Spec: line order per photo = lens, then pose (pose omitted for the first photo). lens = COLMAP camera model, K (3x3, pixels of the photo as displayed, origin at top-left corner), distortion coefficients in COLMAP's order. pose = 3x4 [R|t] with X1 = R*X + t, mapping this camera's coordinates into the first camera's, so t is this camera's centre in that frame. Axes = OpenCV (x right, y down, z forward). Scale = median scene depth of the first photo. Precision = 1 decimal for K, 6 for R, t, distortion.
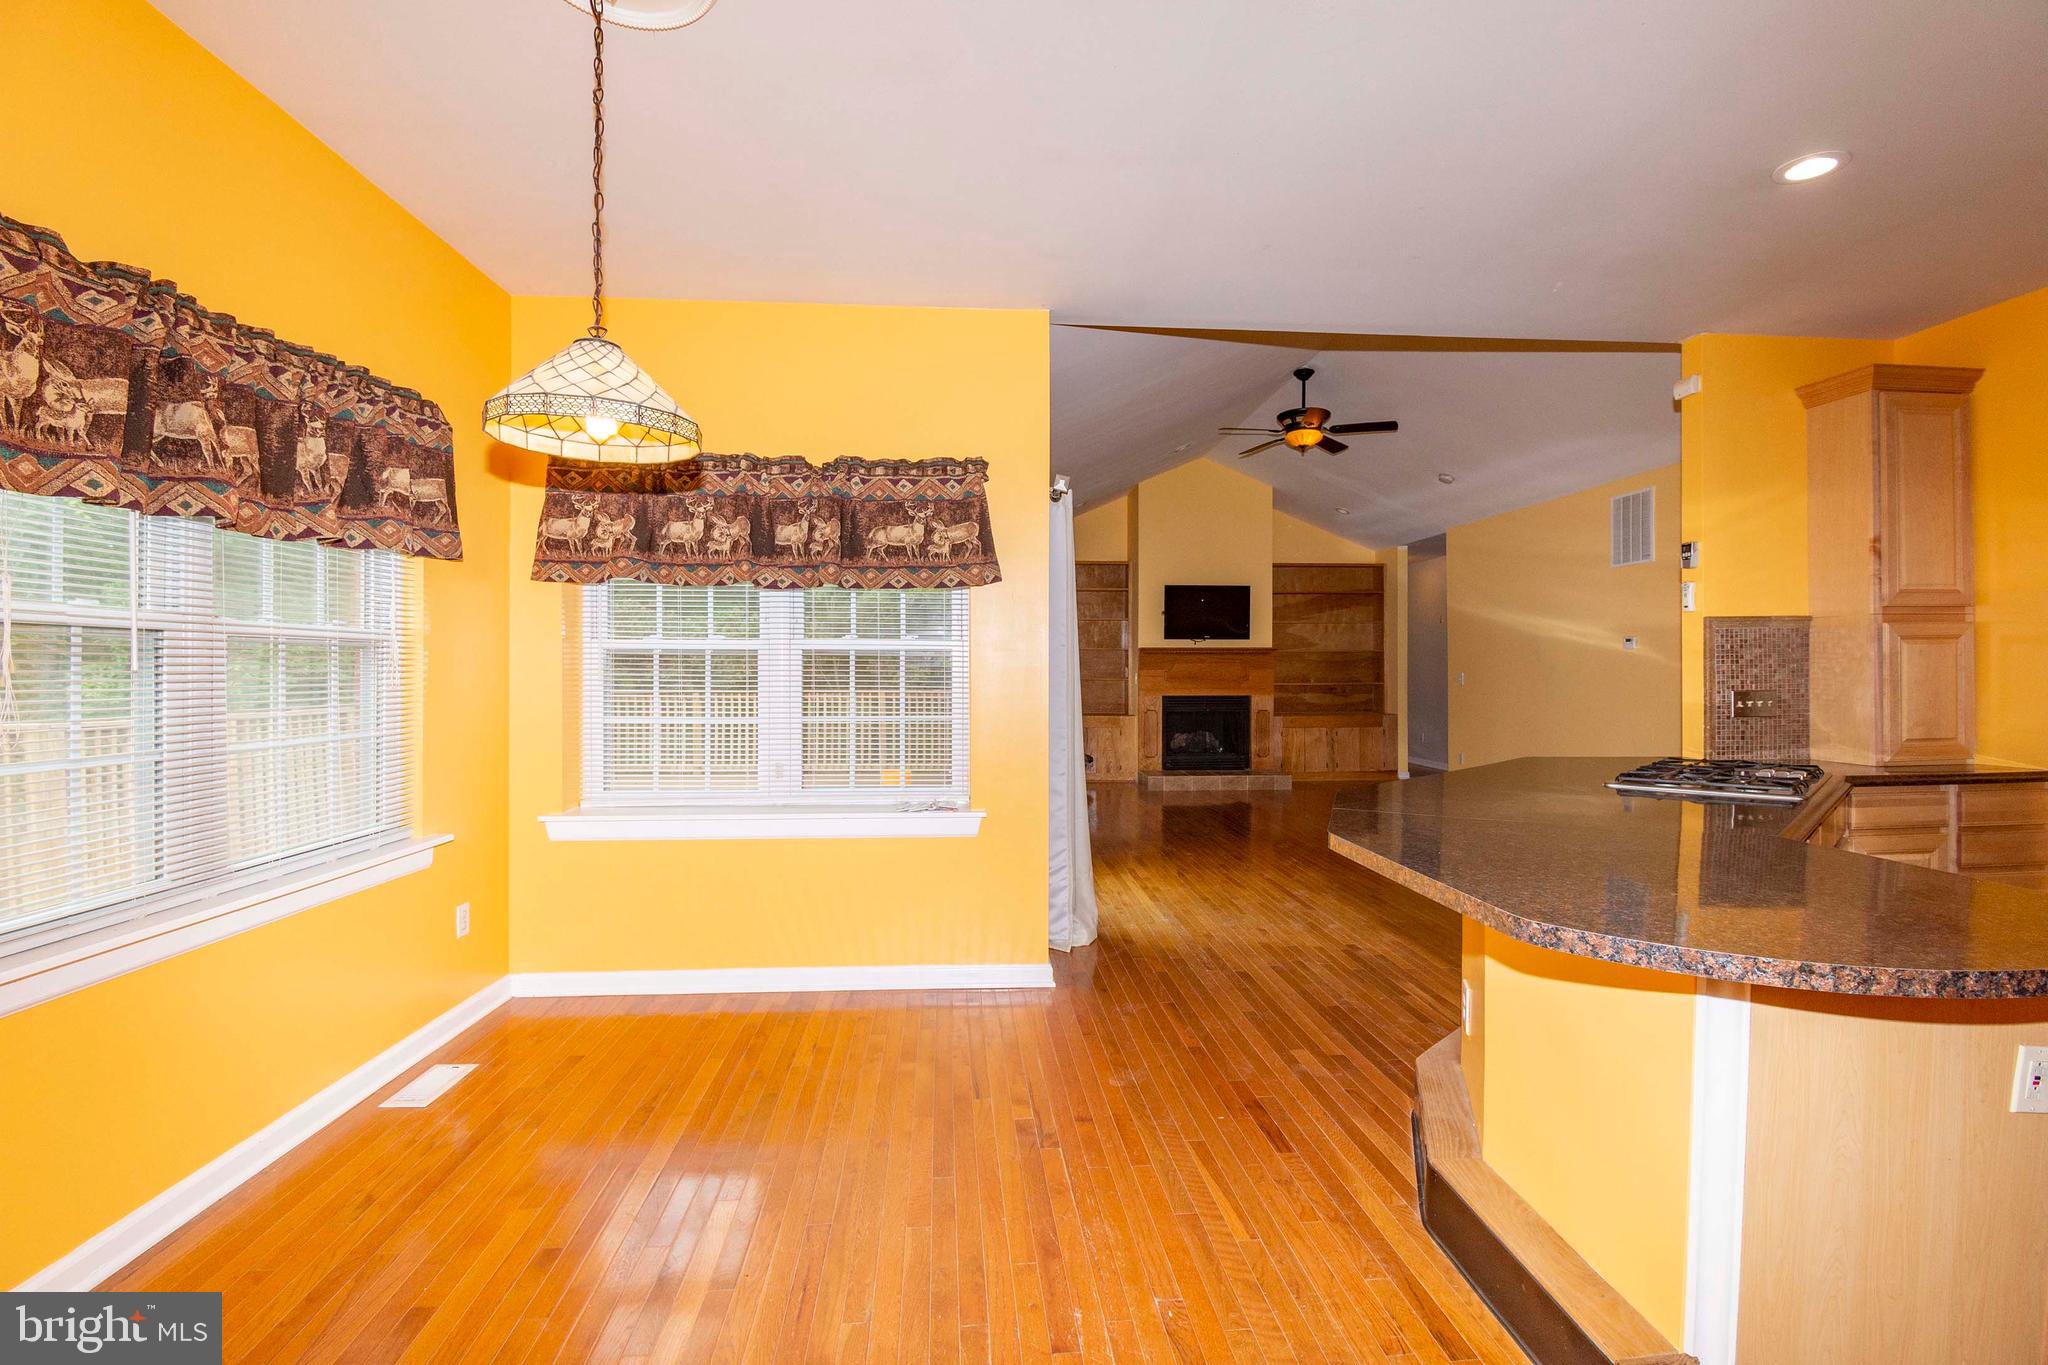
lens RADIAL K [[906.7, 0, 1029.8], [0, 906.7, 670.6], [0, 0, 1]] dist [0.022232, -0.026879]
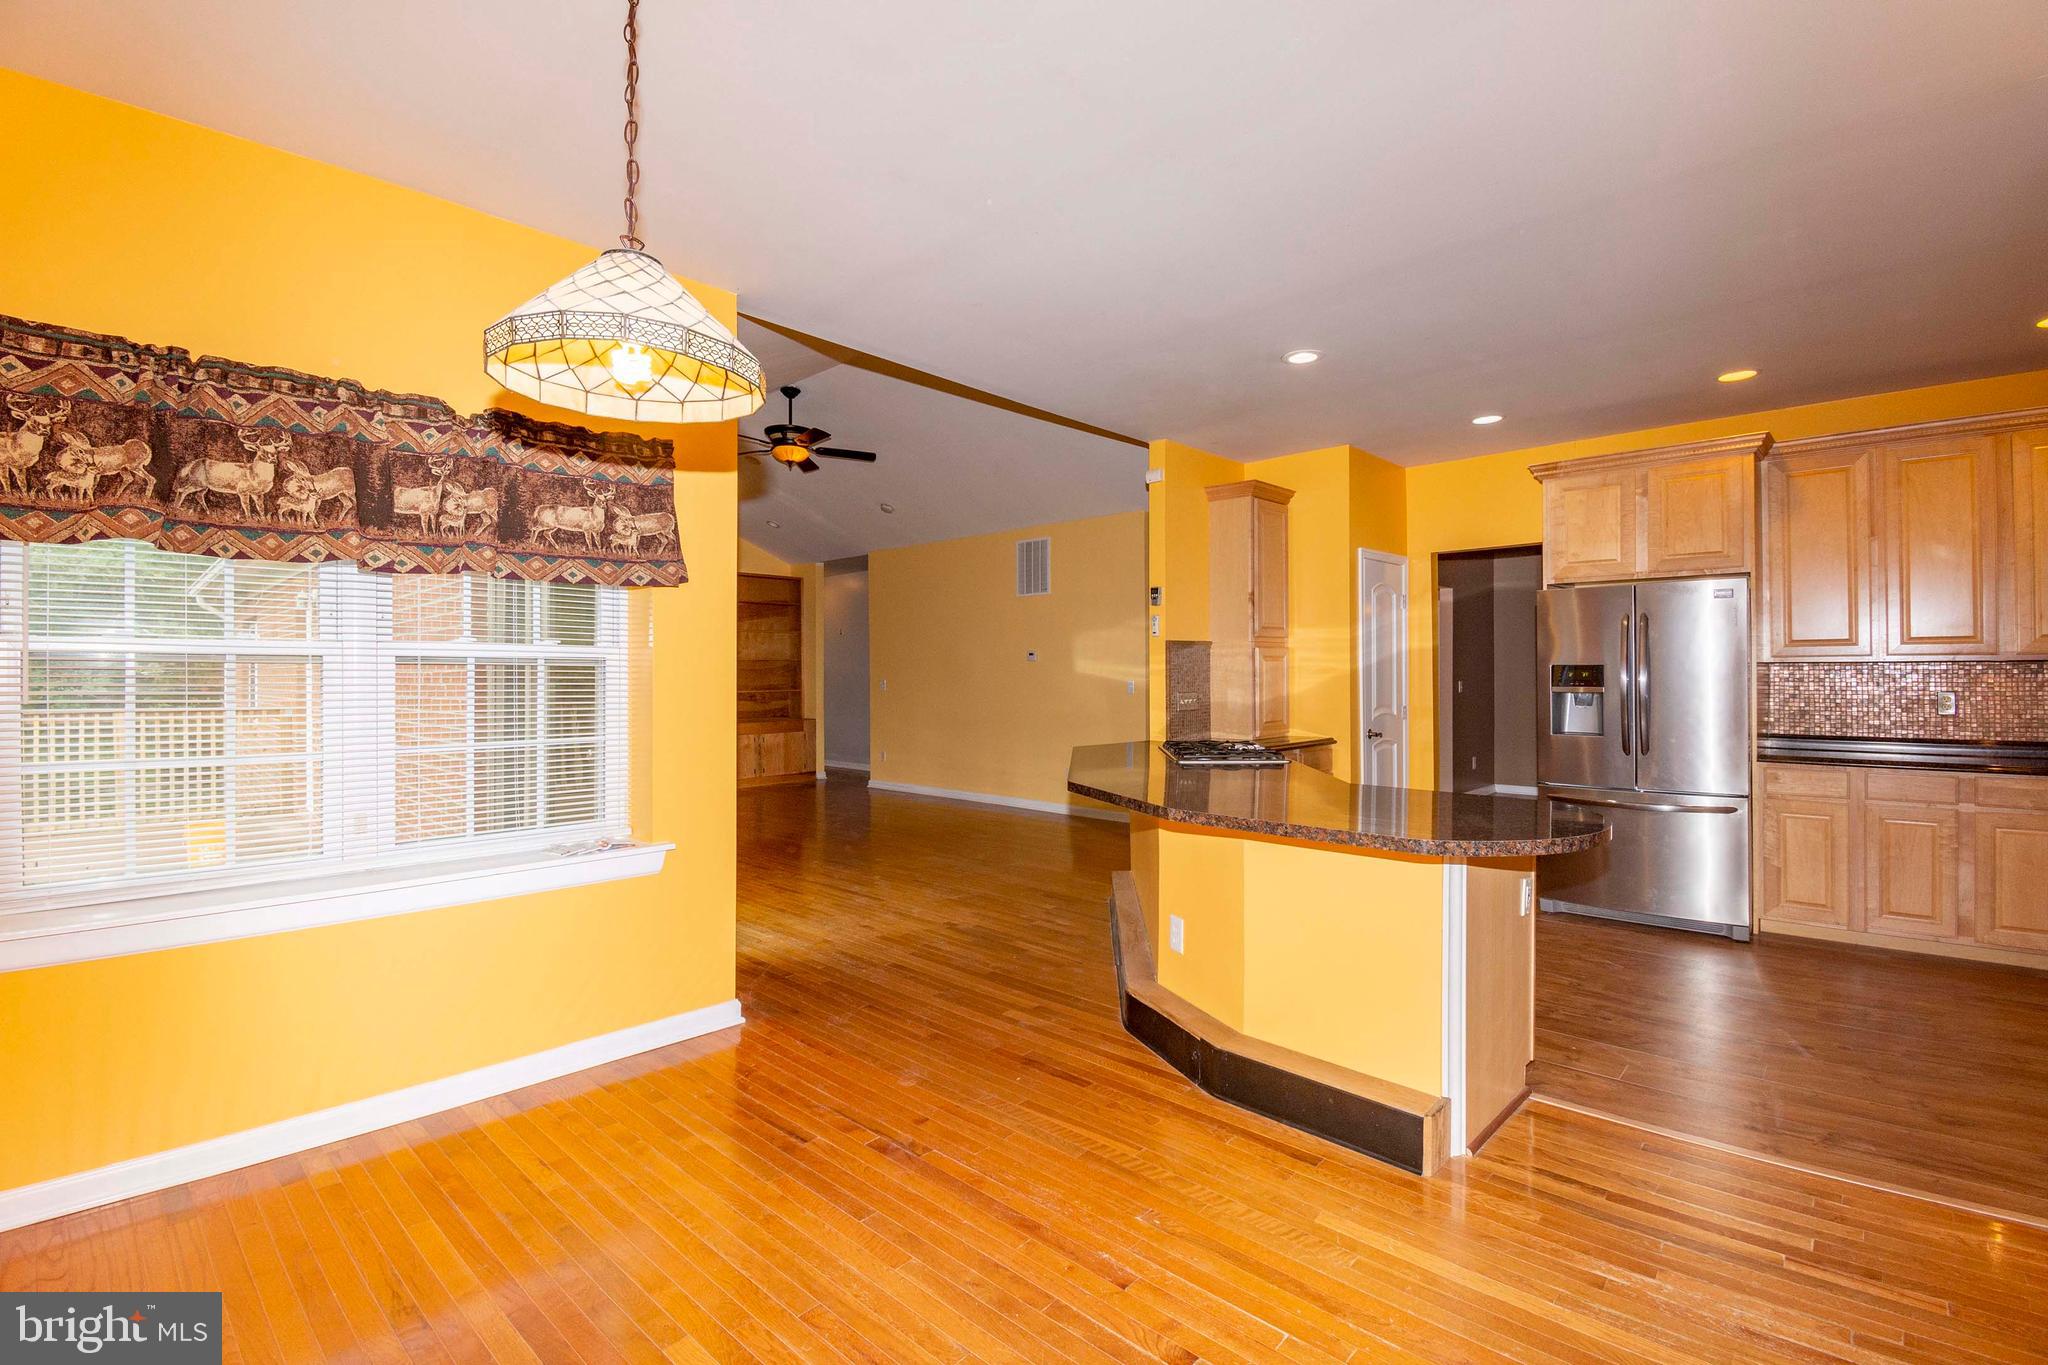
lens RADIAL K [[906.7, 0, 1029.8], [0, 906.7, 670.6], [0, 0, 1]] dist [0.022232, -0.026879]
pose [[0.736443, 0.001147, 0.676499, -0.396614], [0.003880, 0.999975, -0.005920, -0.005162], [-0.676488, 0.006985, 0.736420, 0.116438]]
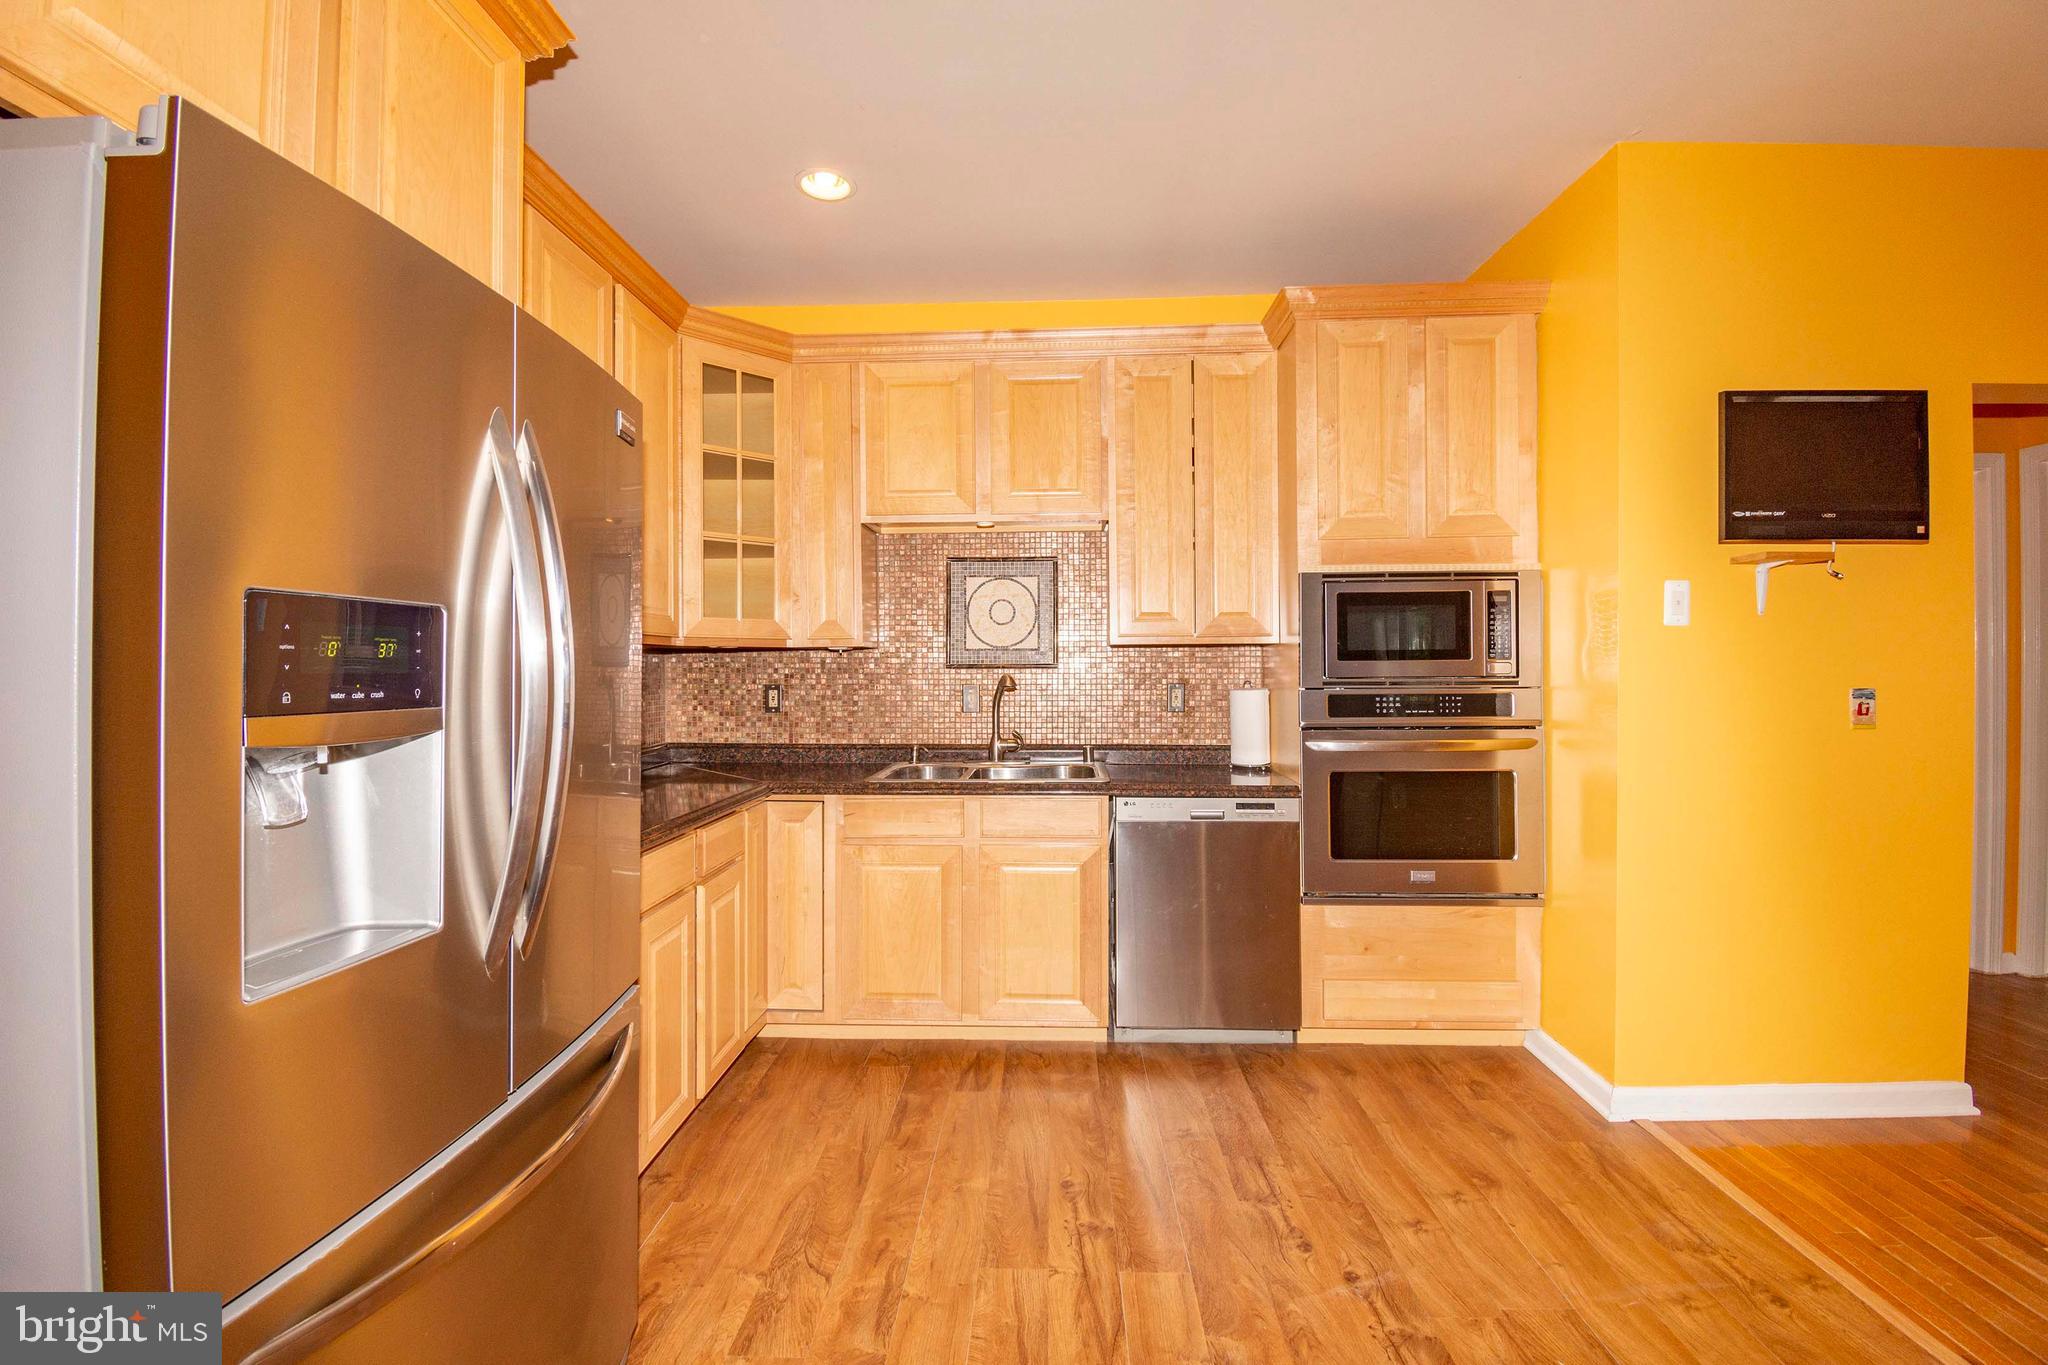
lens RADIAL K [[906.7, 0, 1029.8], [0, 906.7, 670.6], [0, 0, 1]] dist [0.022232, -0.026879]
pose [[-0.995224, 0.006714, 0.097390, 0.896377], [0.007011, 0.999972, 0.002704, 0.003494], [-0.097369, 0.003374, -0.995243, 0.804069]]
